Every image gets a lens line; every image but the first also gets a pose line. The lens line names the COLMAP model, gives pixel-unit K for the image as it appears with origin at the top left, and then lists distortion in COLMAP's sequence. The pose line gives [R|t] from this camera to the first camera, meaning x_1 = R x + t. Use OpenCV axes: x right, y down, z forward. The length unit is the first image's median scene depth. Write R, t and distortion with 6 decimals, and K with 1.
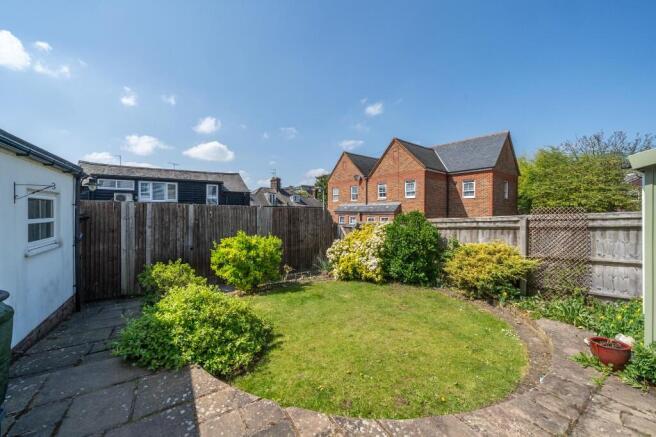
lens RADIAL K [[250.6, 0, 326.4], [0, 250.6, 213.4], [0, 0, 1]] dist [-0.001721, -0.000143]
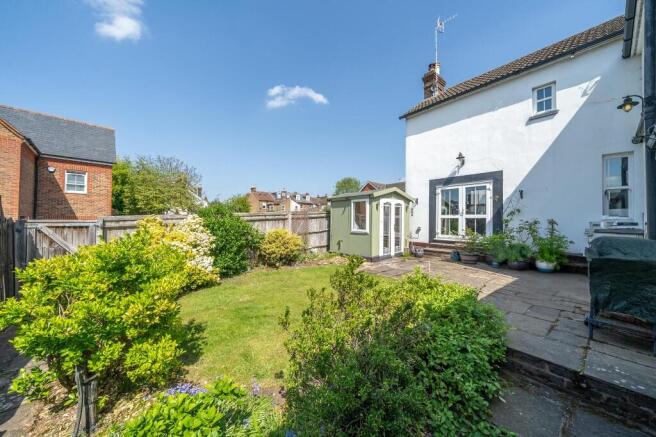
lens RADIAL K [[230.6, 0, 327.6], [0, 230.6, 217.9], [0, 0, 1]] dist [0.001093, -0.000091]
pose [[-0.120541, 0.007418, 0.992681, -0.698168], [-0.003625, 0.999962, -0.007913, 0.053629], [-0.992702, -0.004552, -0.120509, 0.764731]]
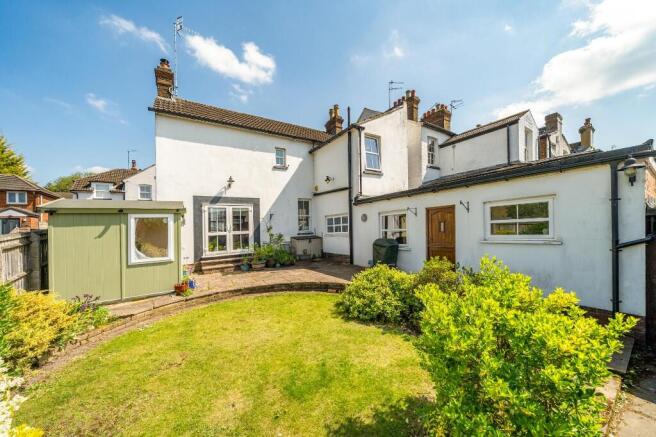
lens RADIAL K [[230.6, 0, 331.1], [0, 230.6, 230.9], [0, 0, 1]] dist [0.001093, -0.000091]
pose [[-0.998933, 0.040697, -0.021845, -0.094485], [0.040172, 0.998906, 0.023945, 0.008260], [0.022796, 0.023042, -0.999475, 1.343147]]
